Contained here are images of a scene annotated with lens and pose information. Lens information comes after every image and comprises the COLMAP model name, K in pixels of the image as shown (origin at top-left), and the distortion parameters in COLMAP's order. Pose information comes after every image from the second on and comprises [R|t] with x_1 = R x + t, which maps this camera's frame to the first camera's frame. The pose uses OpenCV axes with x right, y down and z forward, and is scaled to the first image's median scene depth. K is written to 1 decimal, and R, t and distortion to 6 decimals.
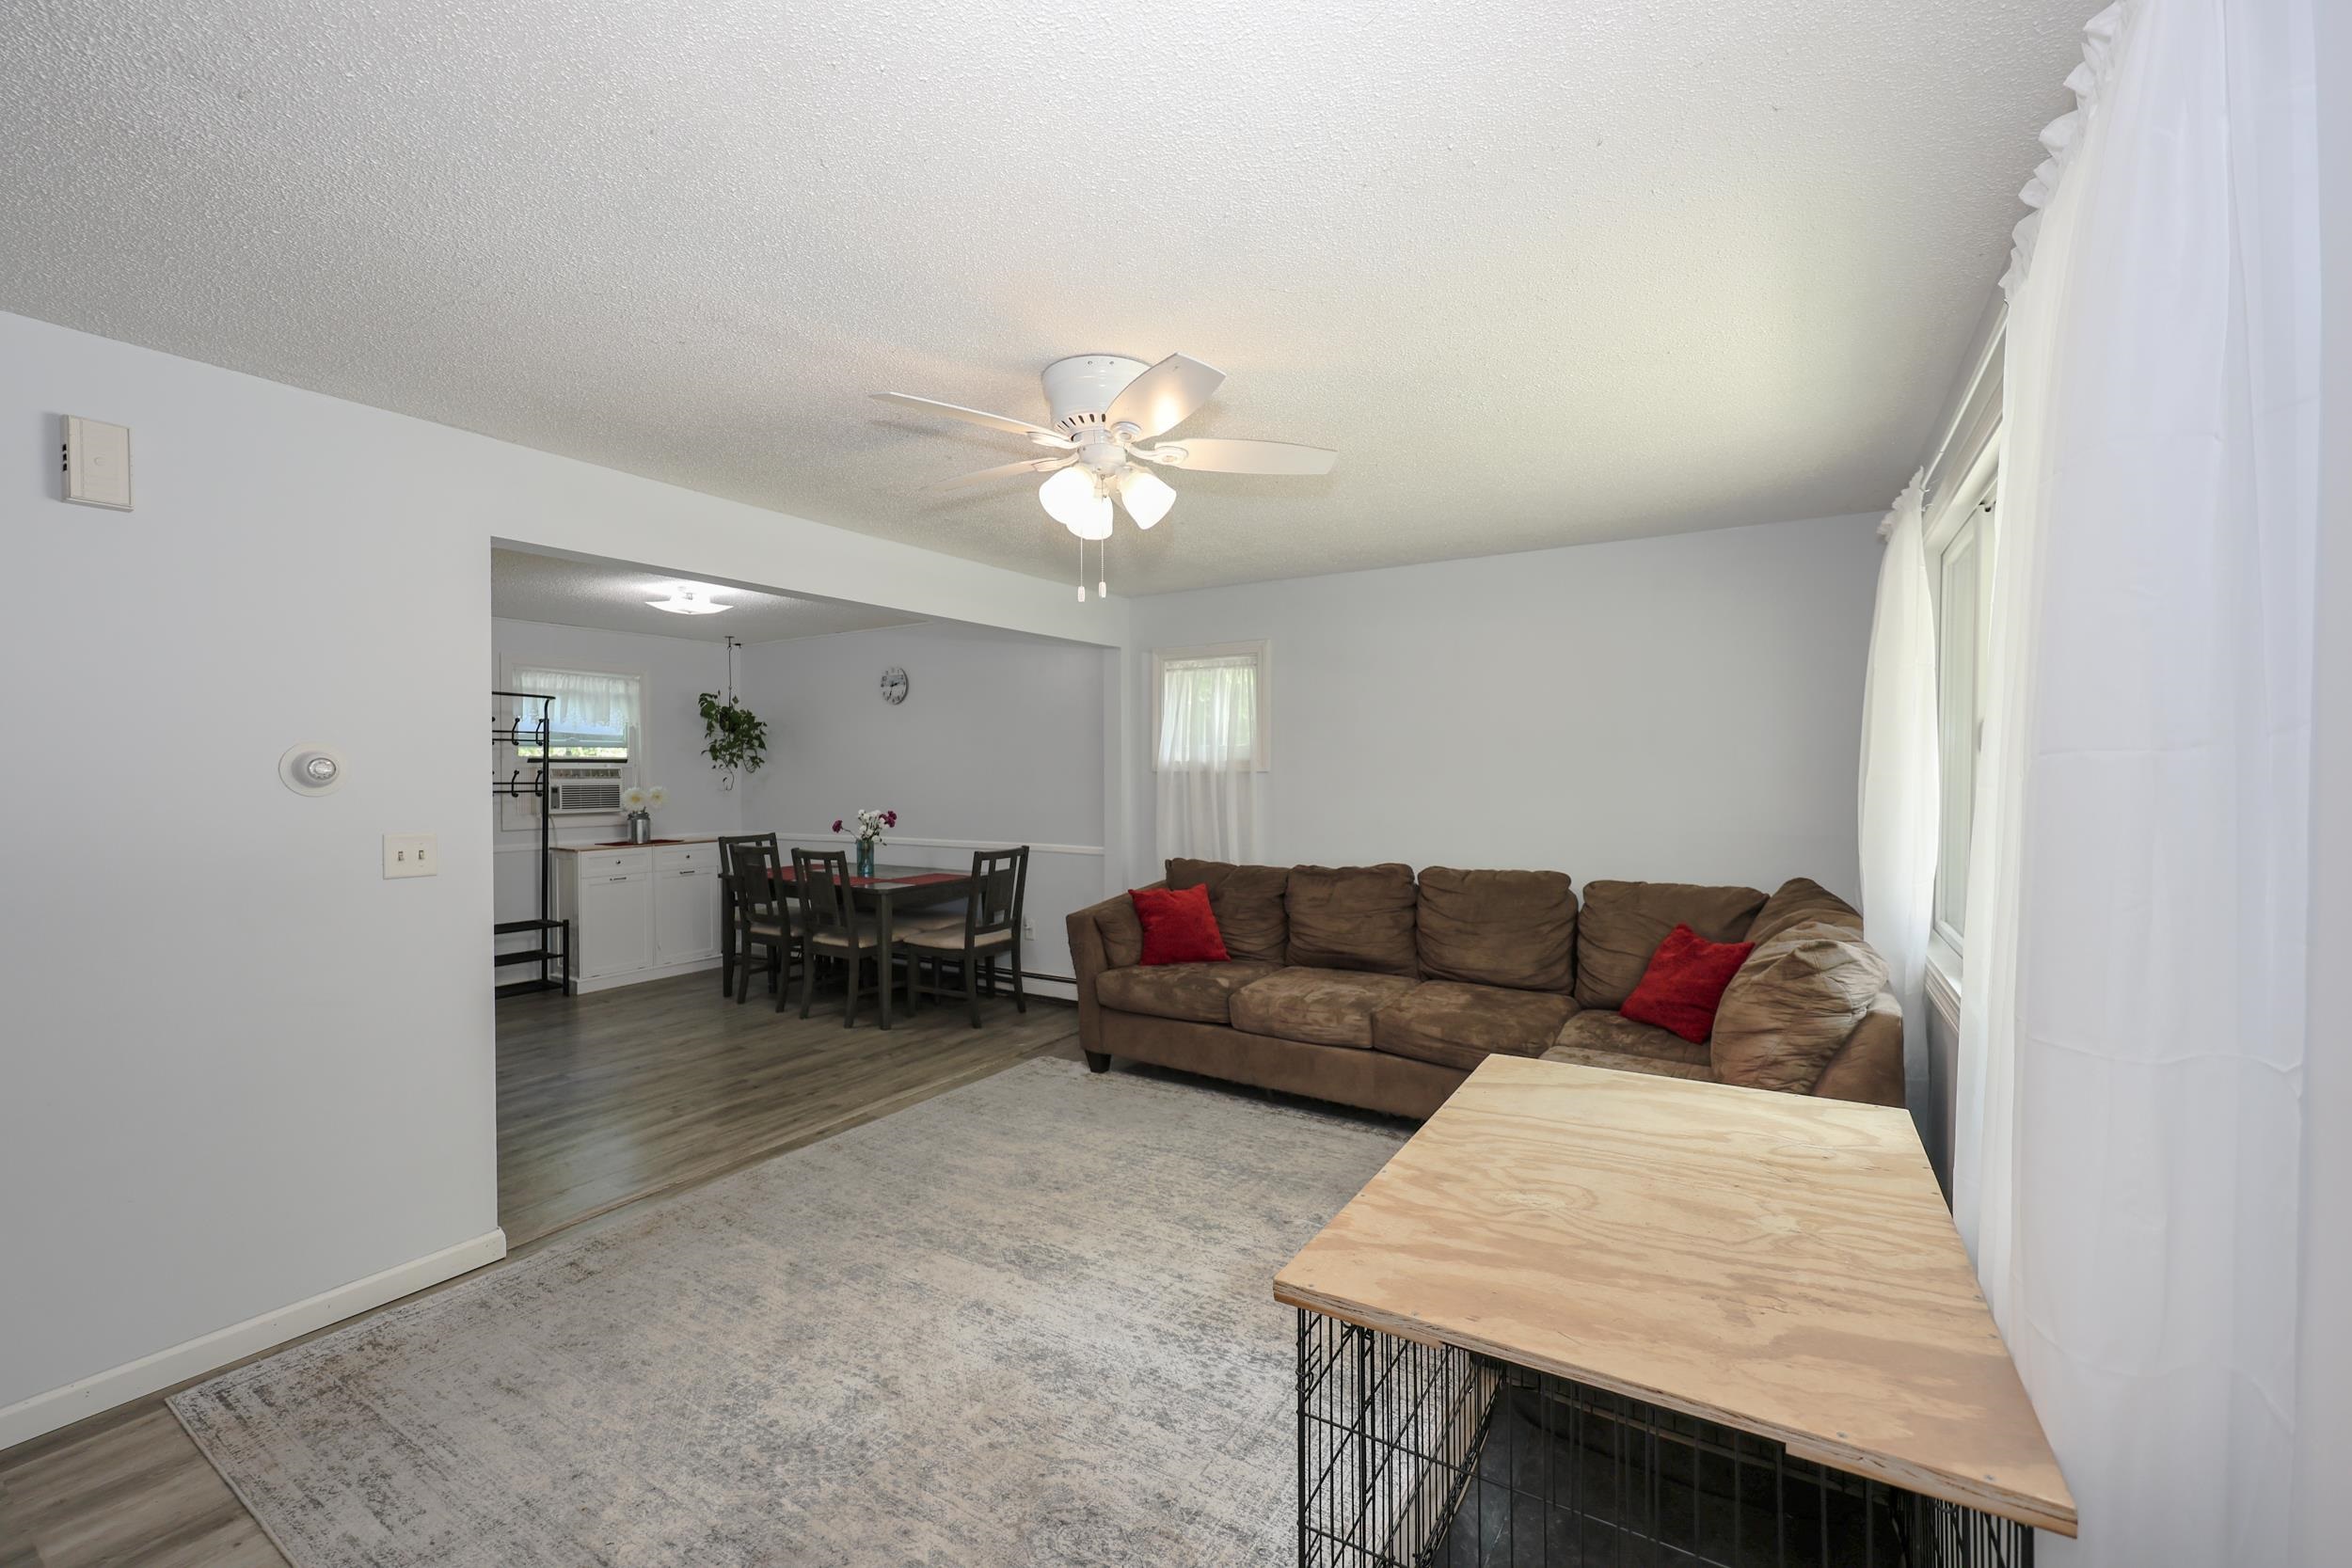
lens RADIAL K [[969.3, 0, 1166.6], [0, 969.3, 782.9], [0, 0, 1]] dist [-0.000478, -0.000117]
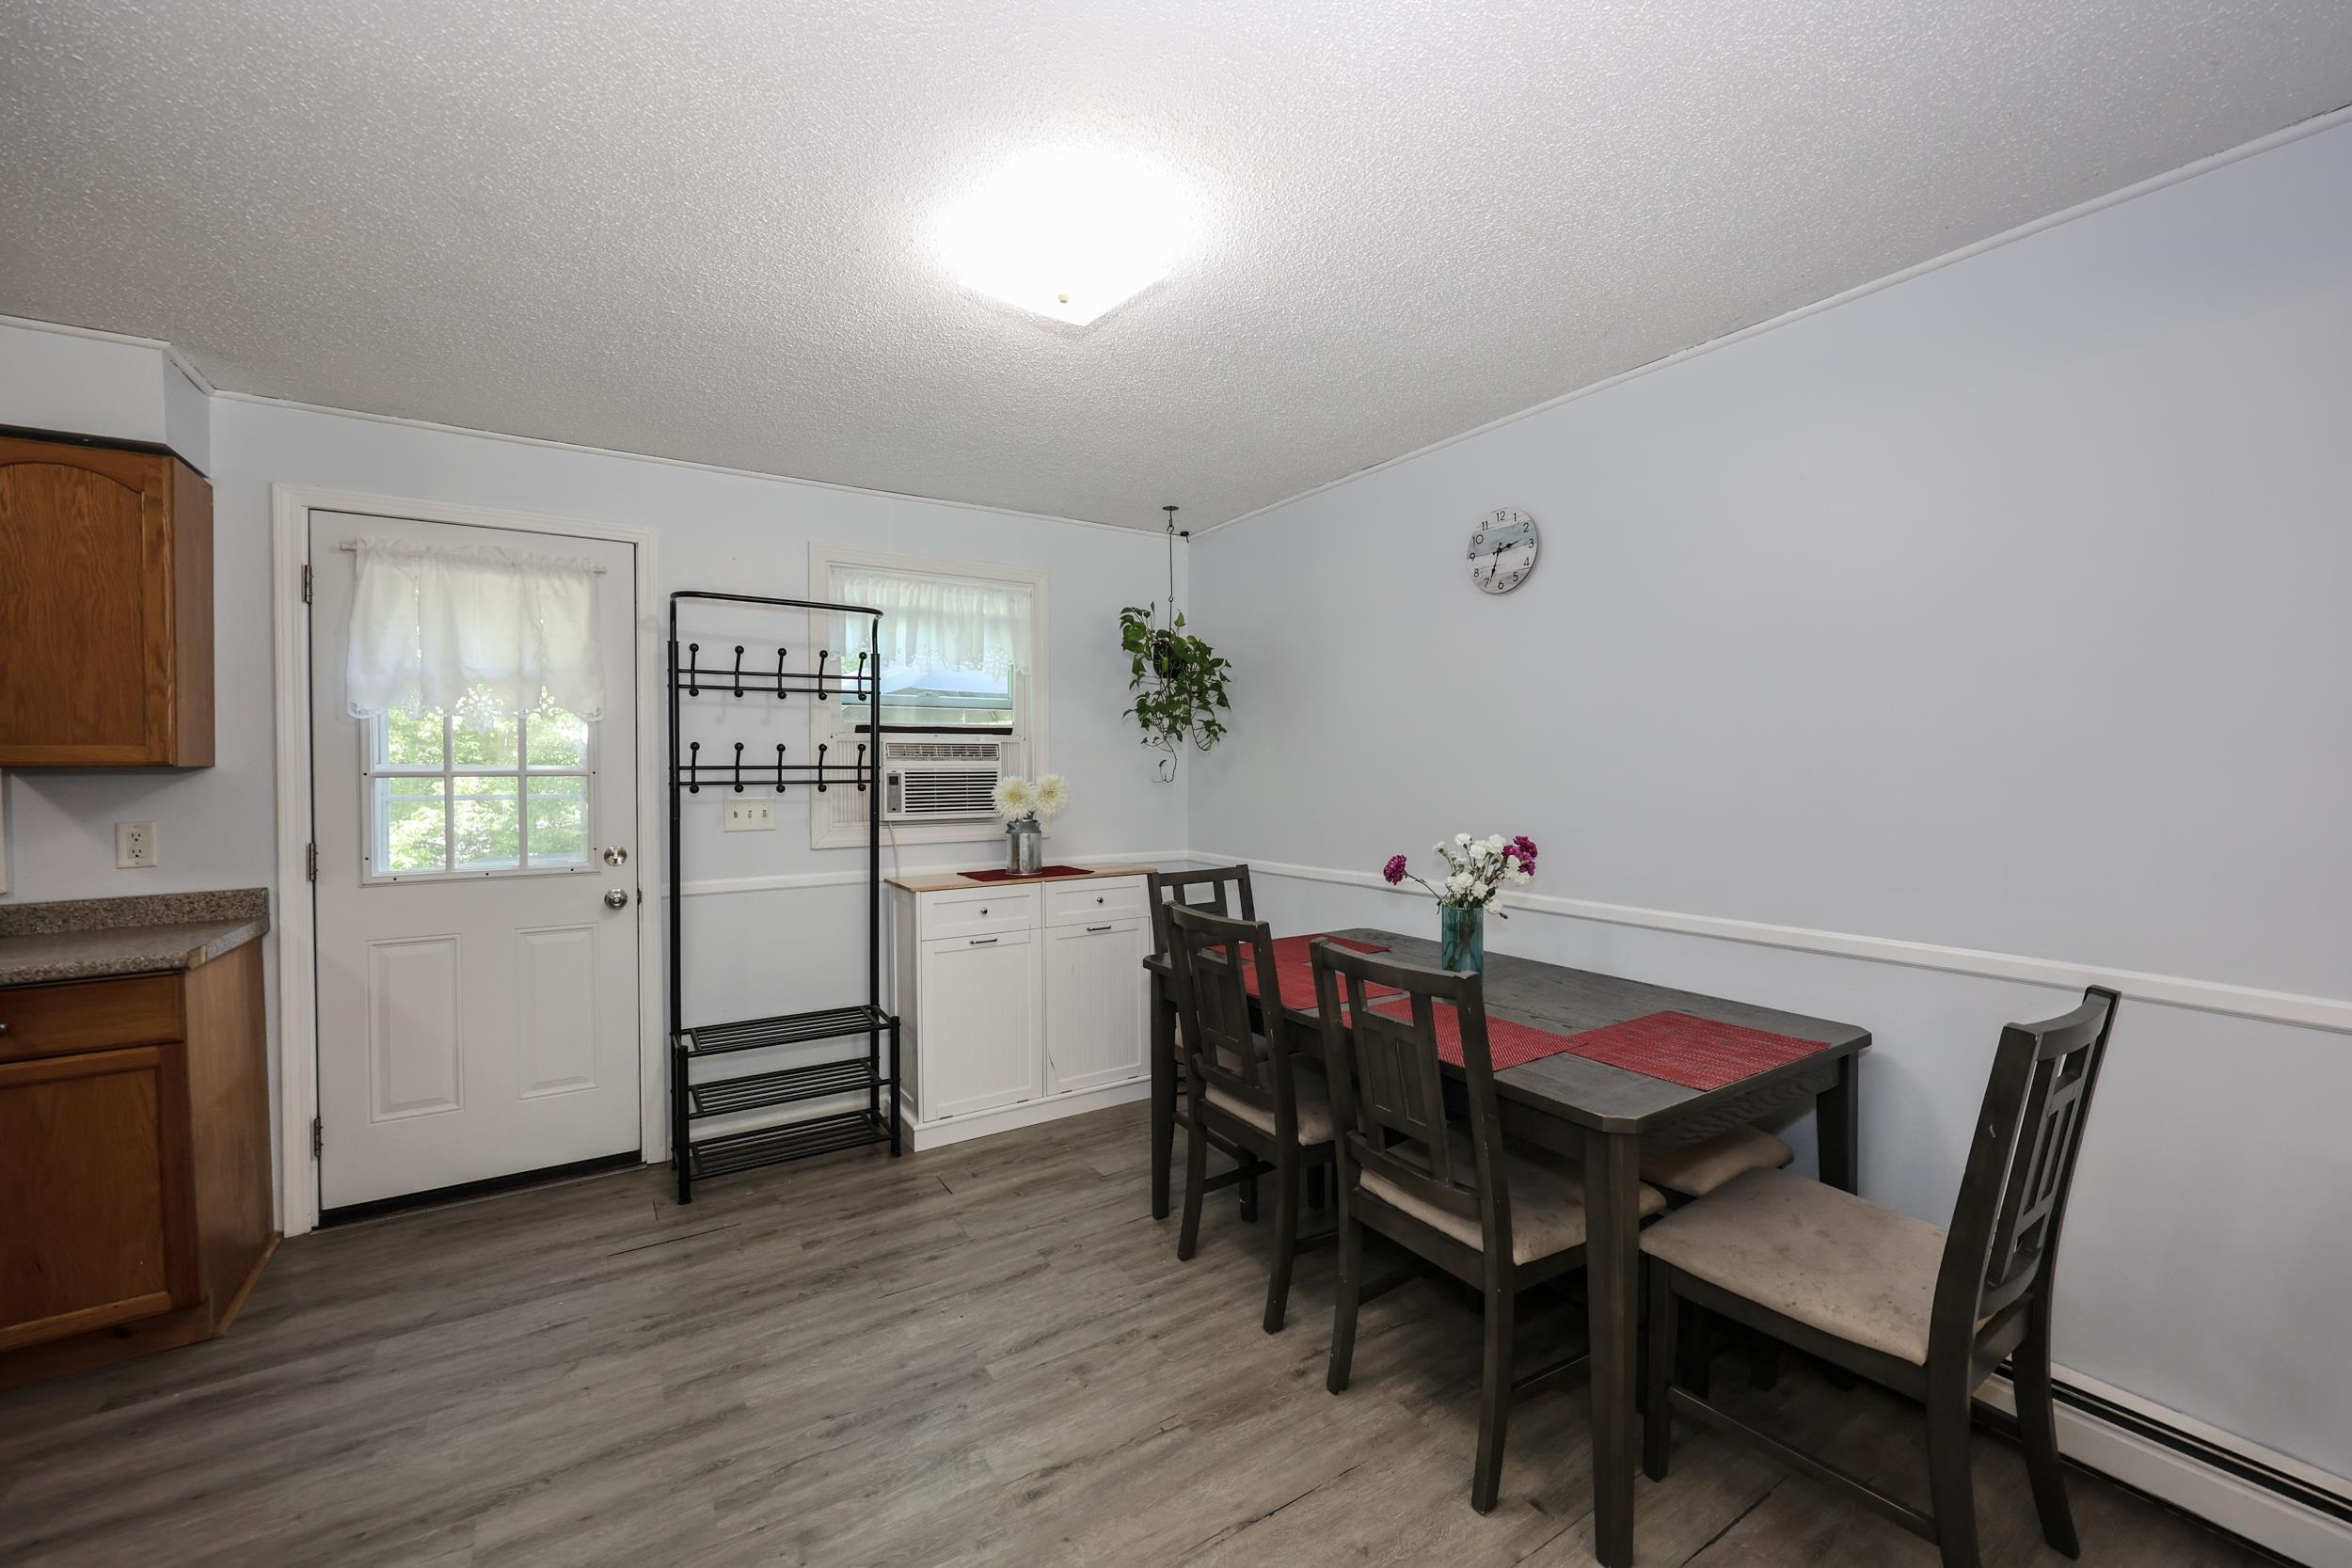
lens RADIAL K [[967.4, 0, 1173.0], [0, 967.4, 776.0], [0, 0, 1]] dist [0.001955, -0.000263]
pose [[0.910171, 0.005184, -0.414199, -0.233339], [-0.004532, 0.999986, 0.002557, 0.003027], [0.414207, -0.000450, 0.910183, 0.528426]]
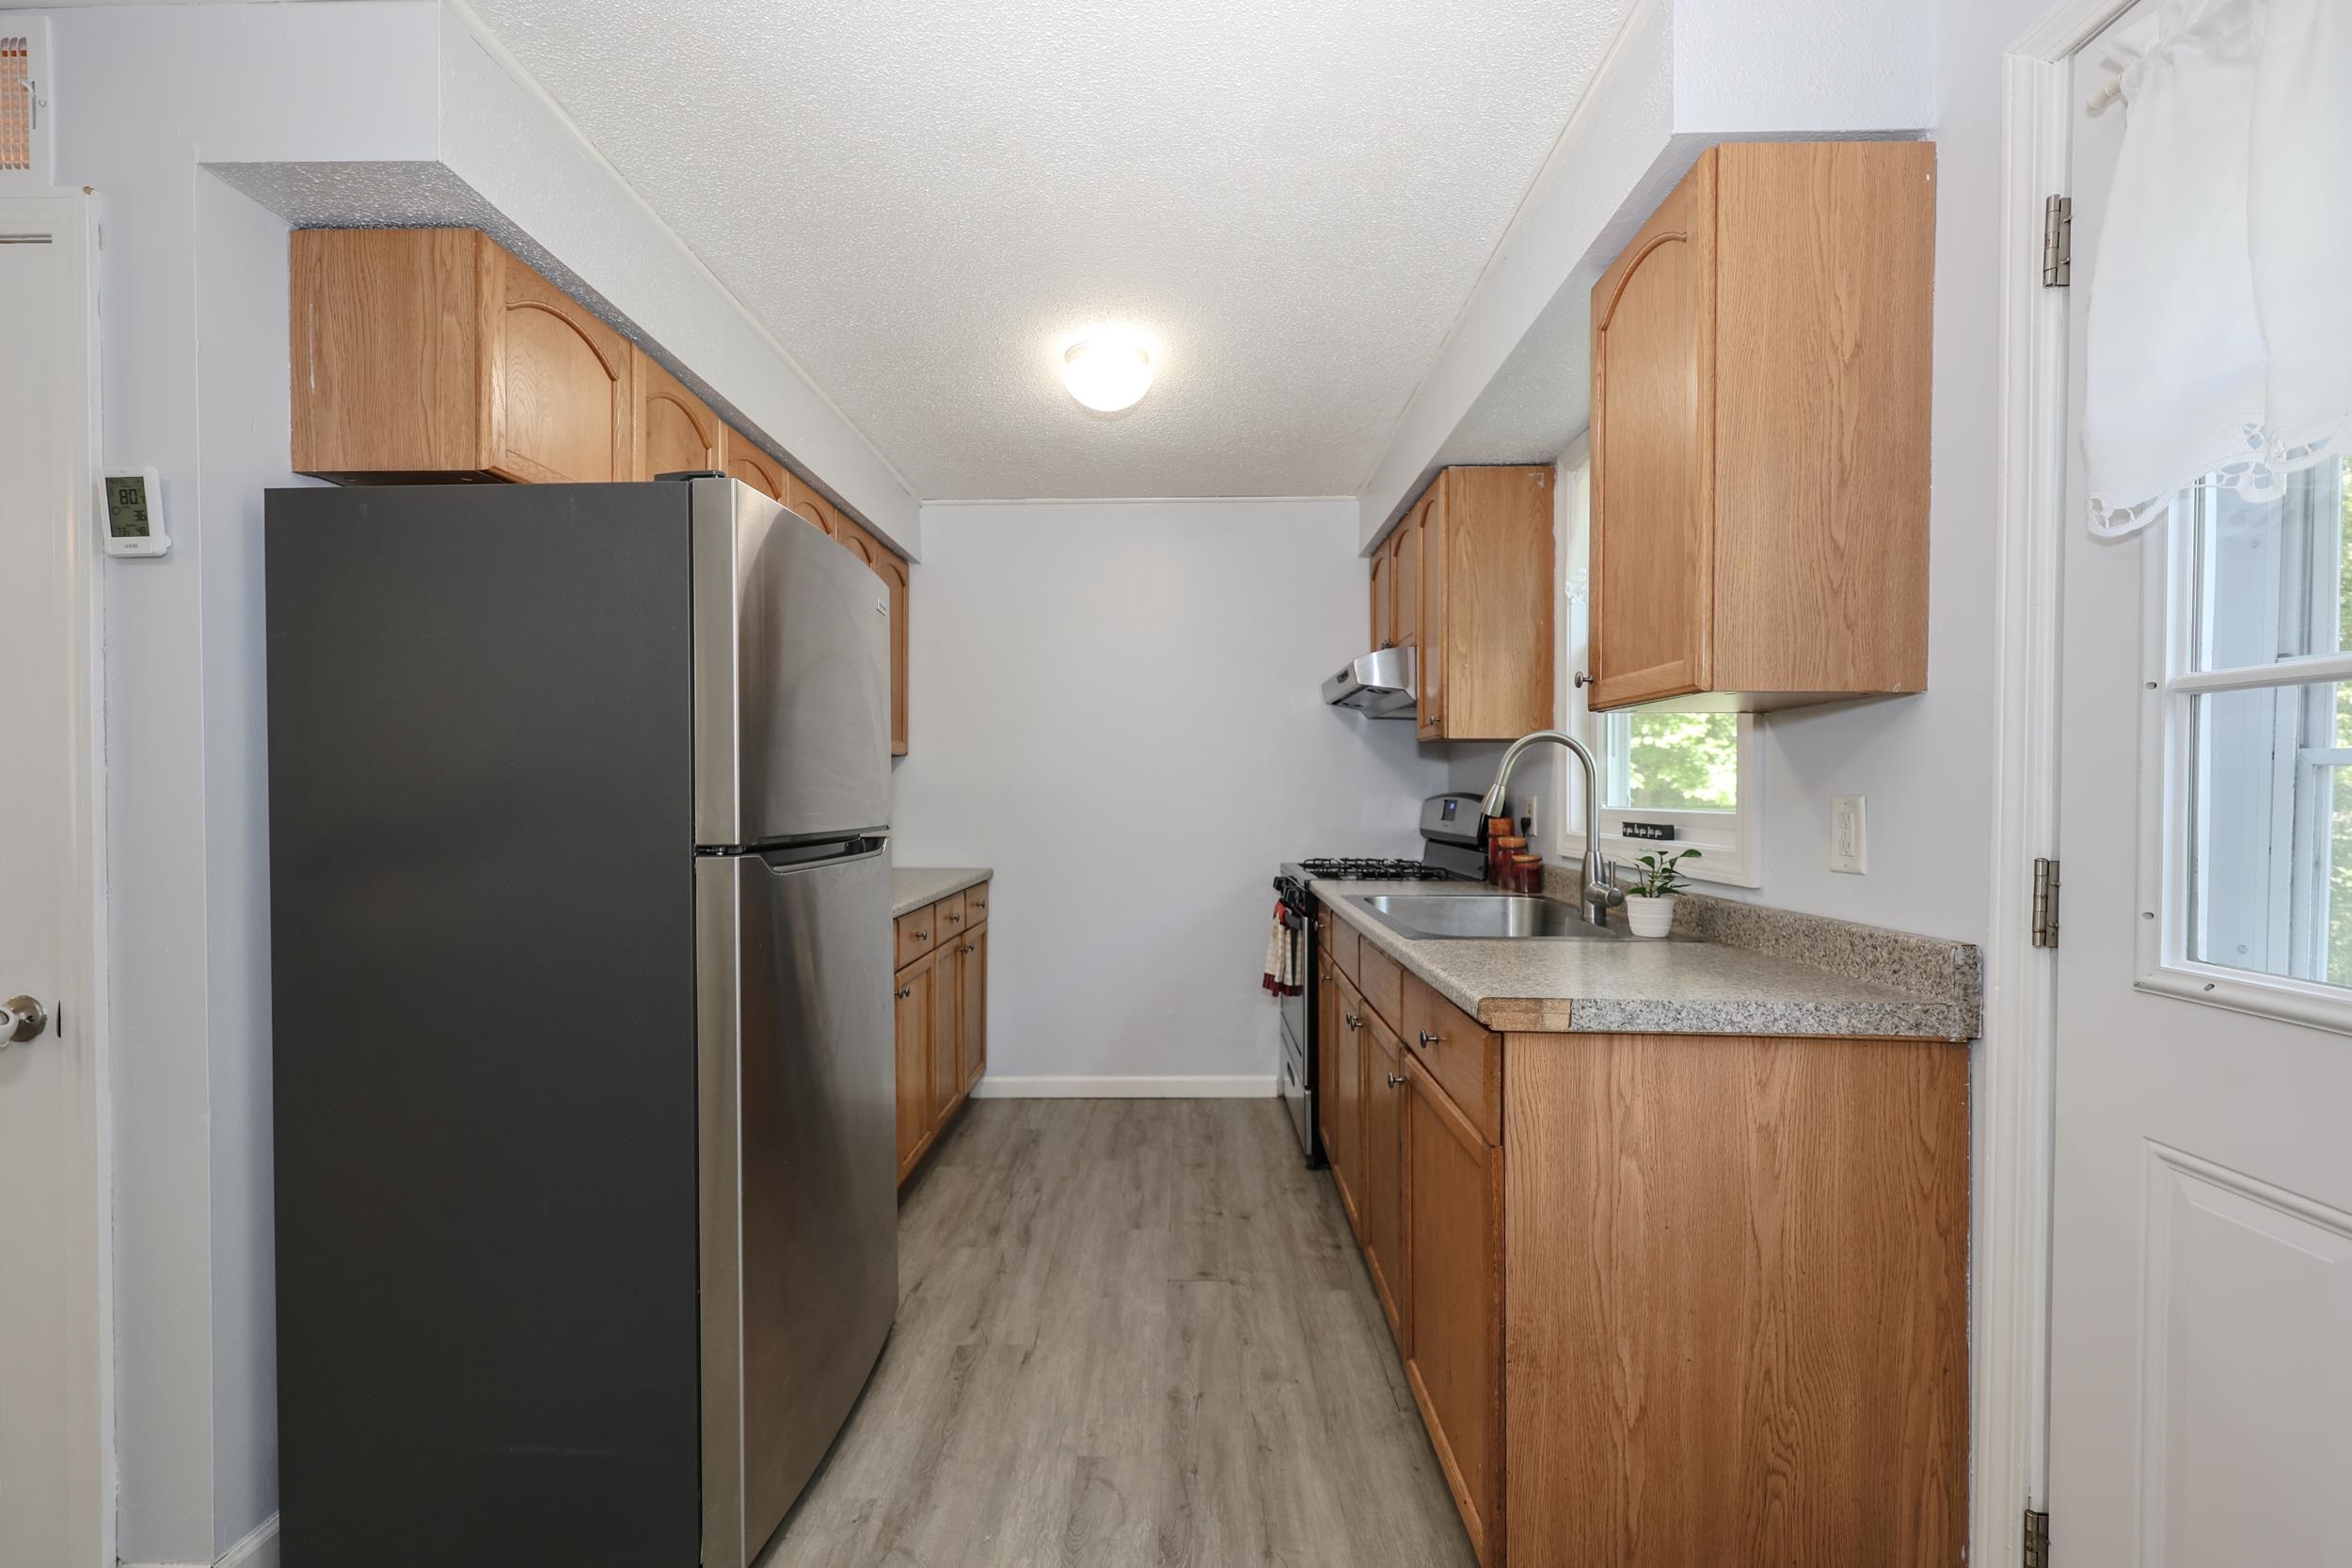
lens RADIAL K [[969.3, 0, 1166.6], [0, 969.3, 782.9], [0, 0, 1]] dist [-0.000478, -0.000117]
pose [[-0.850039, 0.001203, -0.526718, -0.488588], [-0.006407, 0.999900, 0.012623, 0.018071], [0.526680, 0.014105, -0.849946, 0.789727]]
